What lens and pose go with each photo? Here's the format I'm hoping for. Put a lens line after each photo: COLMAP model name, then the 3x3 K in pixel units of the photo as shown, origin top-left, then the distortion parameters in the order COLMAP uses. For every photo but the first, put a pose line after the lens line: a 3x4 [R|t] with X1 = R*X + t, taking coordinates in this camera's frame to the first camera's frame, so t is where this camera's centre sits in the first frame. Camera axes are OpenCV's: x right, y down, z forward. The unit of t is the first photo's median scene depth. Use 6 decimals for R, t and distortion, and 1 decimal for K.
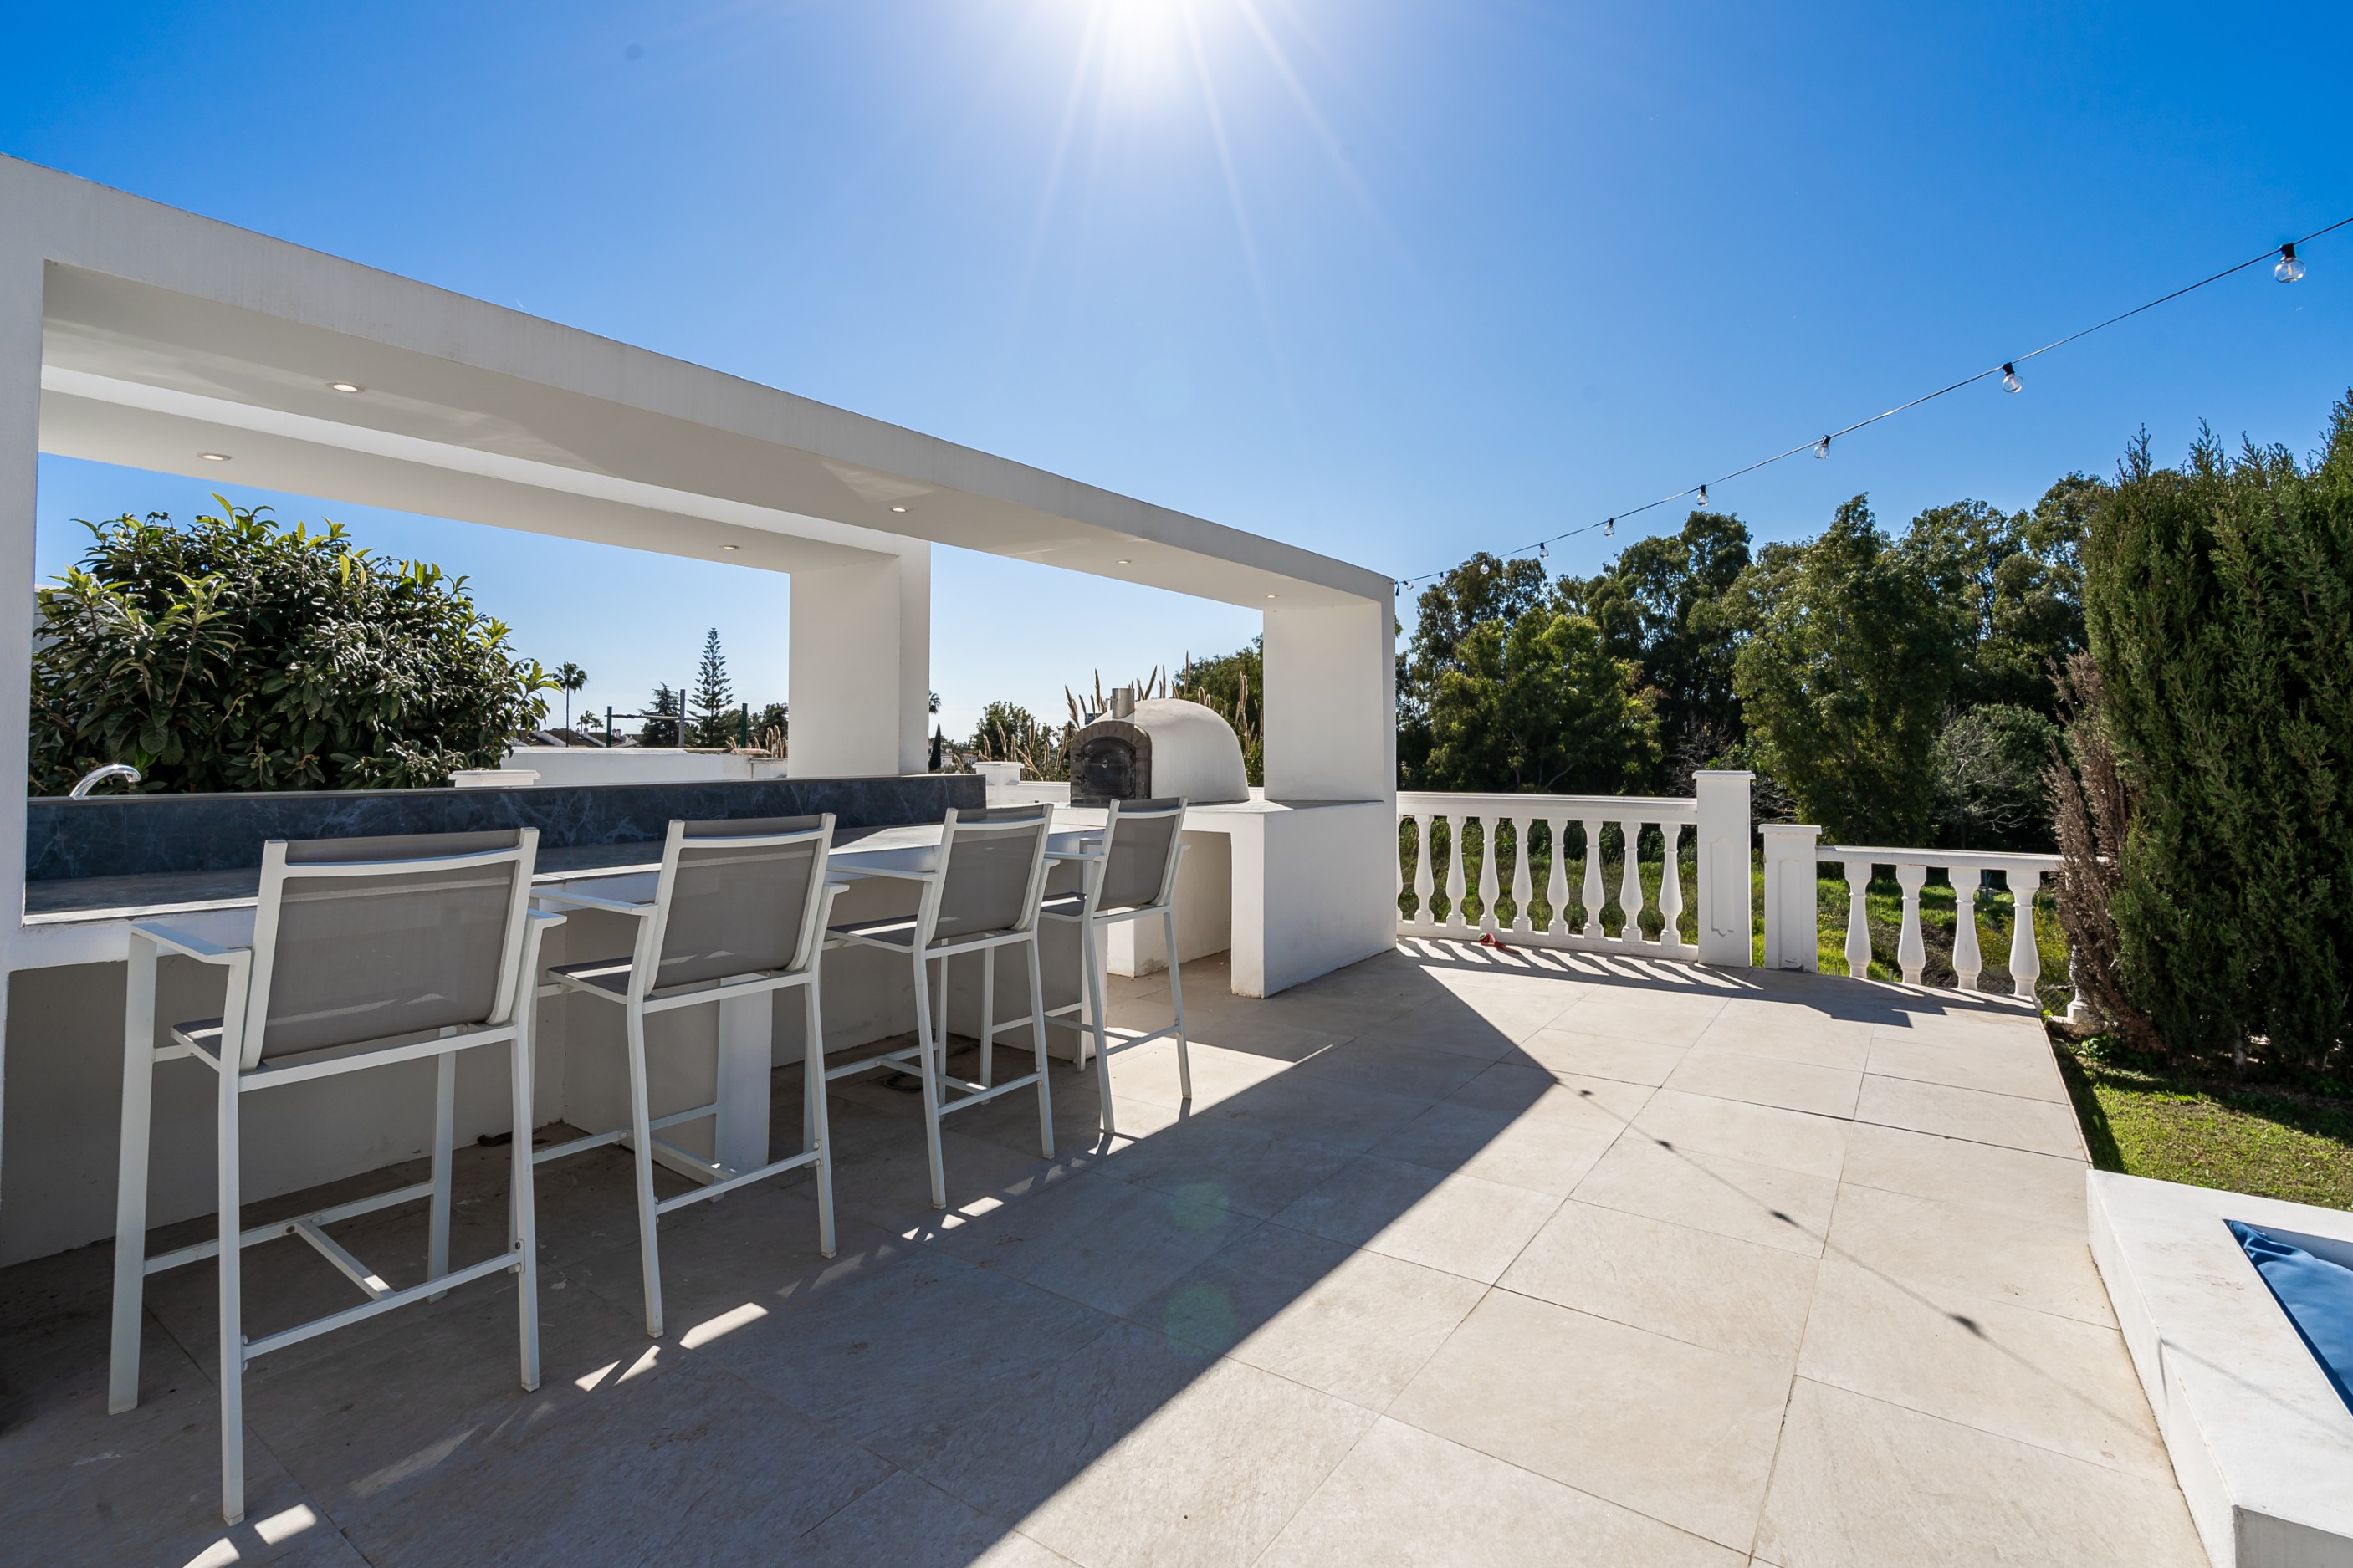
lens RADIAL K [[1080.2, 0, 1176.3], [0, 1080.2, 736.9], [0, 0, 1]] dist [-0.001770, 0.001927]
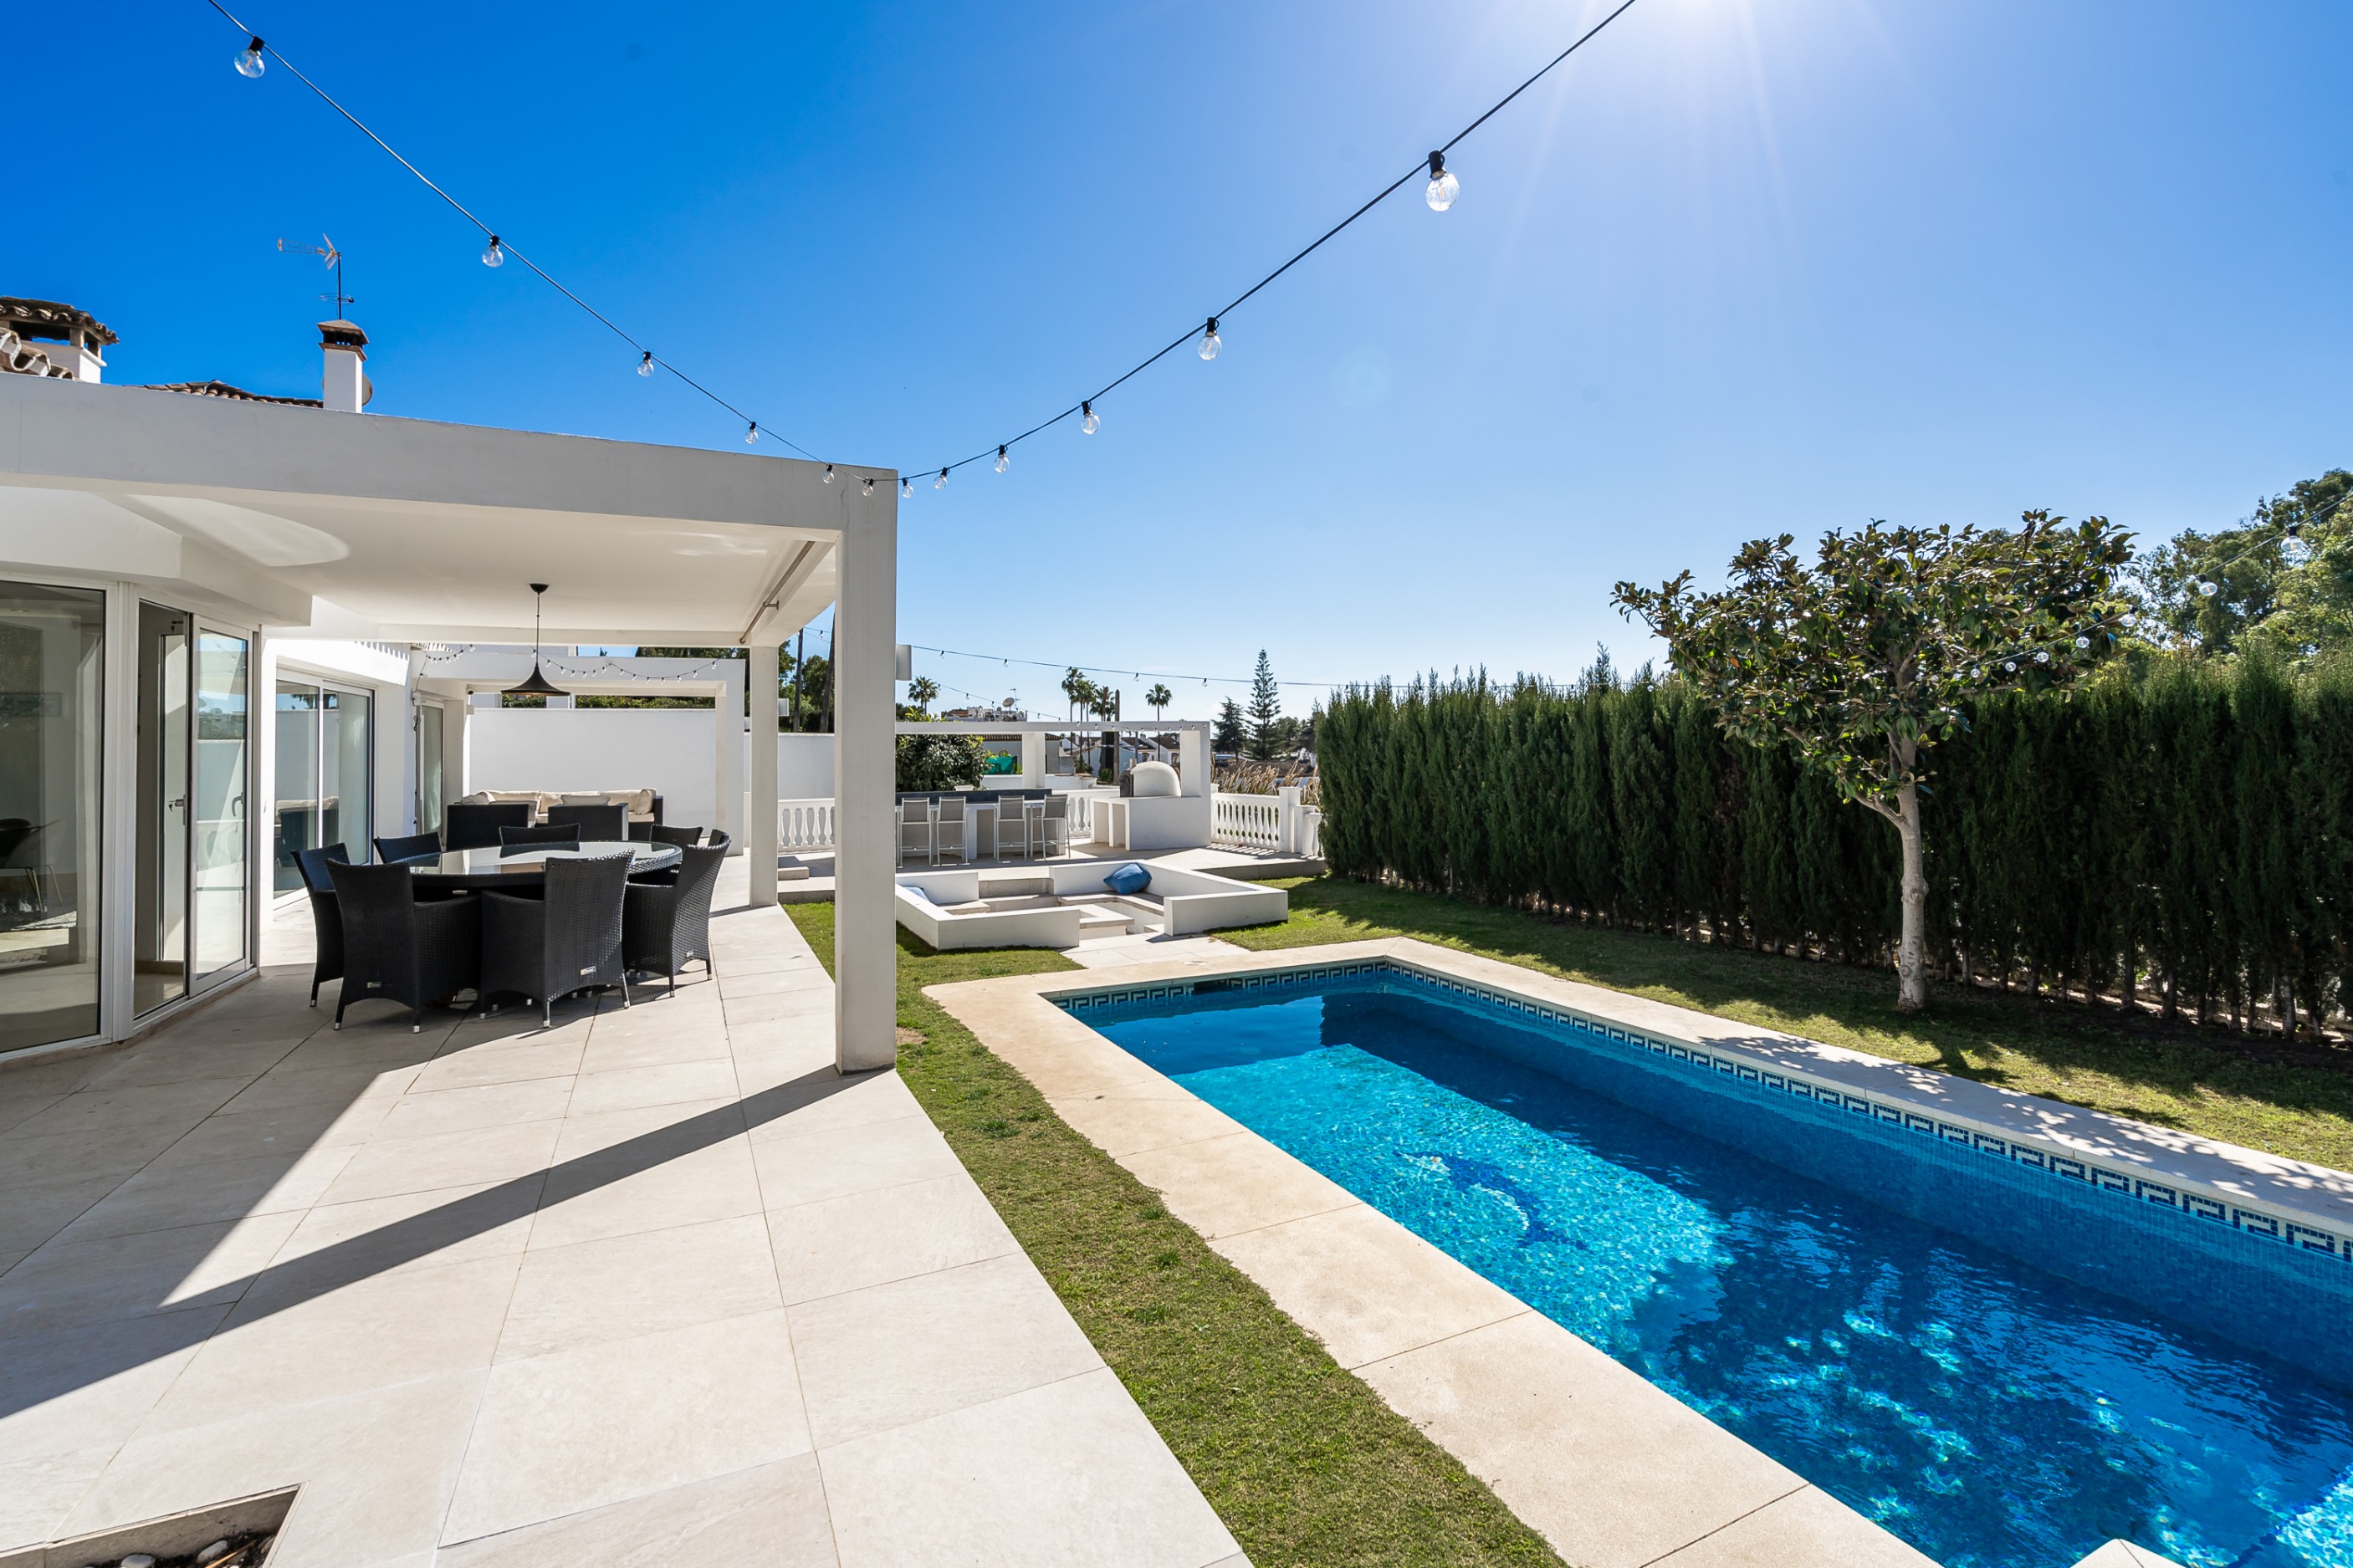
lens RADIAL K [[1099.9, 0, 1161.9], [0, 1099.9, 715.8], [0, 0, 1]] dist [-0.009063, 0.000117]
pose [[0.859599, -0.028413, -0.510179, 1.594705], [0.020426, 0.999565, -0.021252, -0.099019], [0.510561, 0.007847, 0.859806, -1.625460]]
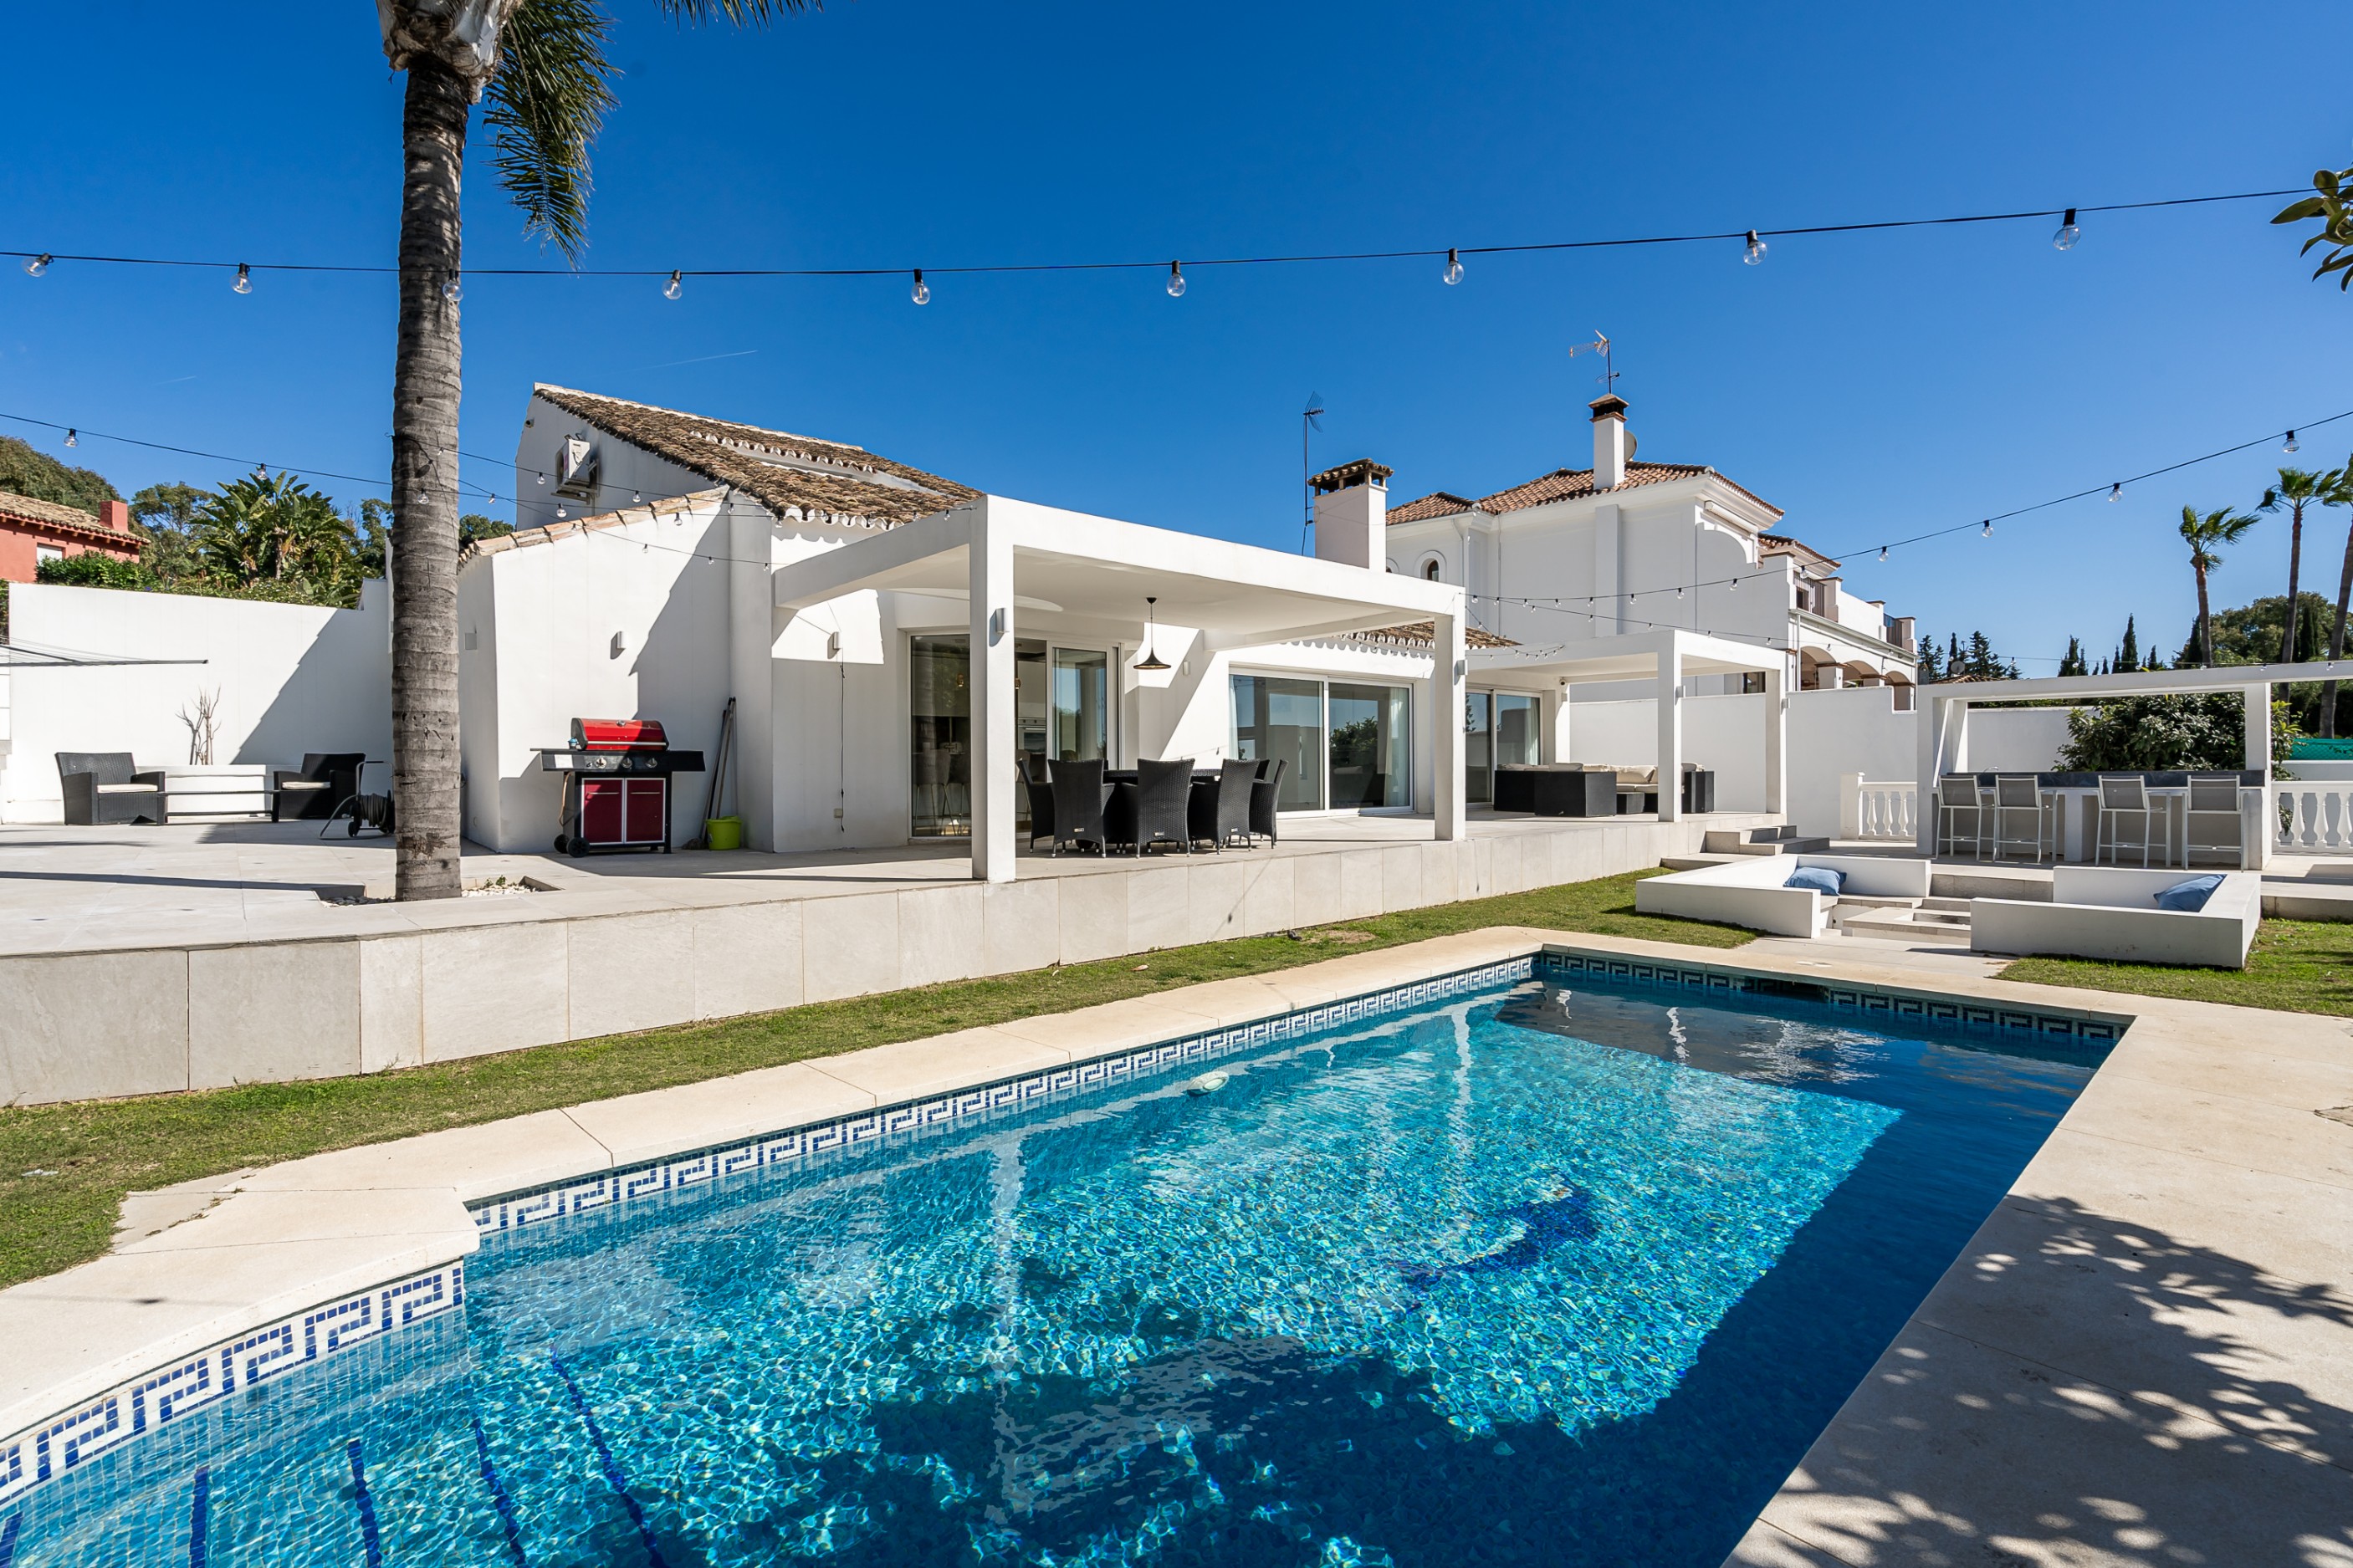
lens RADIAL K [[1061.2, 0, 1171.5], [0, 1061.2, 769.5], [0, 0, 1]] dist [-0.015370, 0.010419]
pose [[-0.245736, -0.006264, -0.969316, 2.070023], [0.017057, 0.999796, -0.010785, 0.010711], [0.969187, -0.019184, -0.245579, -0.644991]]
